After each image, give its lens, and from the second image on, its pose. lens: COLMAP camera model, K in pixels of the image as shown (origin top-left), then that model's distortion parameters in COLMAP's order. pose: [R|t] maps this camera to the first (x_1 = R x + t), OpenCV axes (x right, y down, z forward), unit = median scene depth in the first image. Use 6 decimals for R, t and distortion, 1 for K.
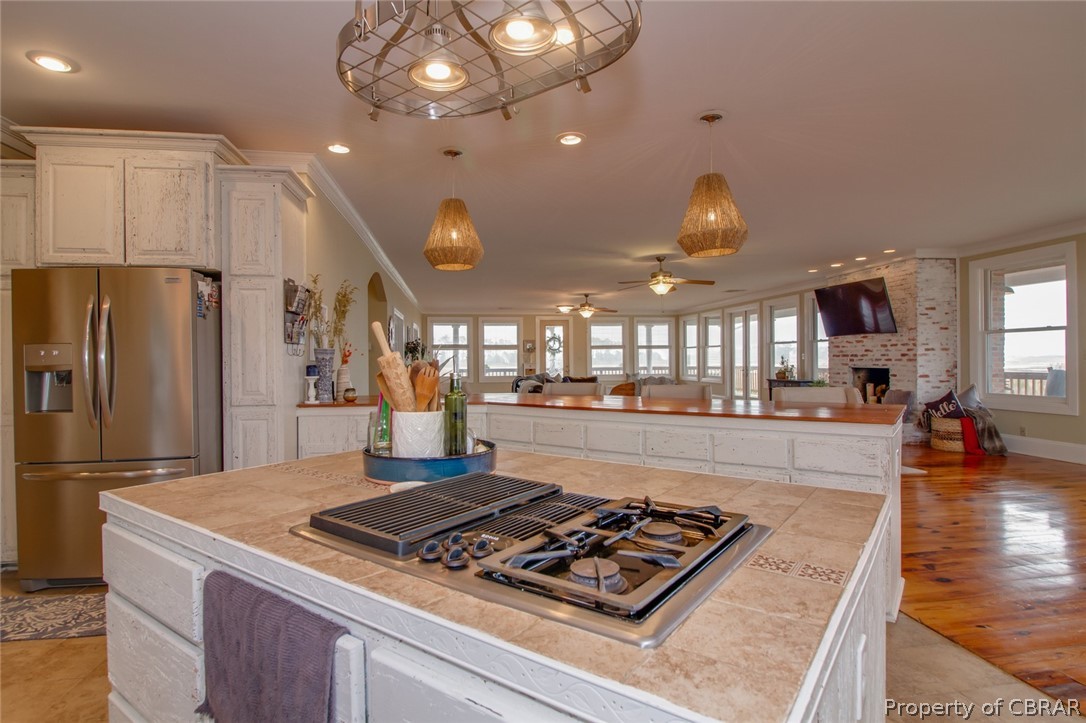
lens RADIAL K [[554.4, 0, 541.1], [0, 554.4, 362.2], [0, 0, 1]] dist [0.001752, 0.000199]
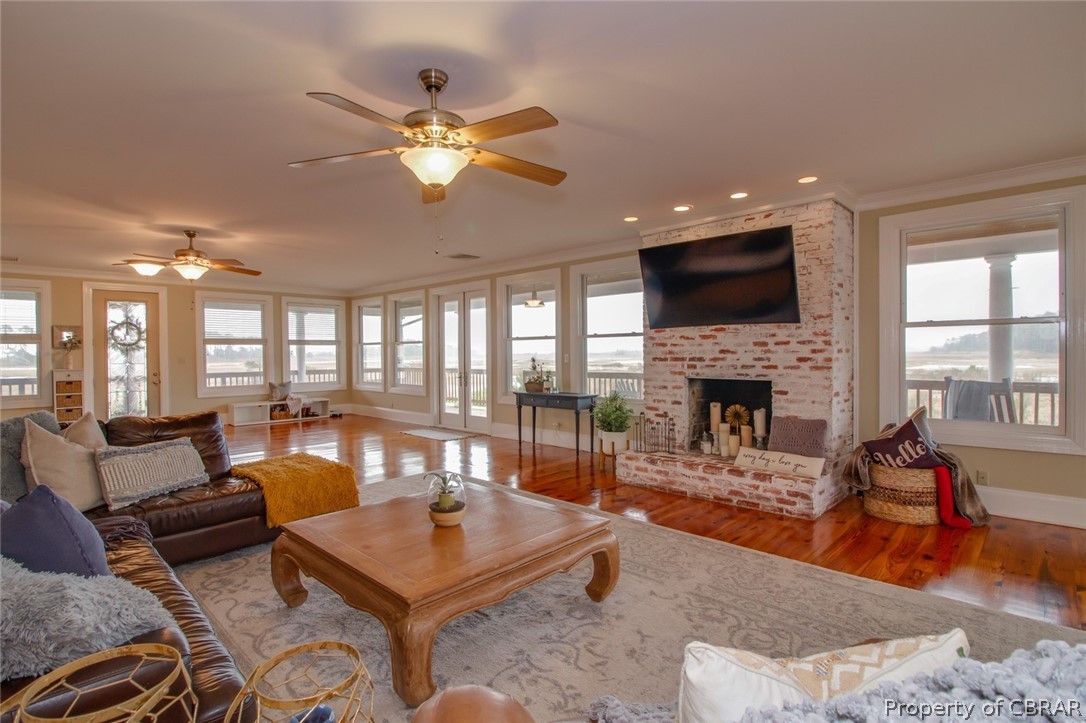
lens RADIAL K [[520.5, 0, 534.3], [0, 520.5, 359.8], [0, 0, 1]] dist [-0.001896, -0.000996]
pose [[0.796190, -0.004091, 0.605033, 0.046508], [0.003398, 0.999992, 0.002289, -0.009556], [-0.605037, 0.000234, 0.796197, 0.463540]]
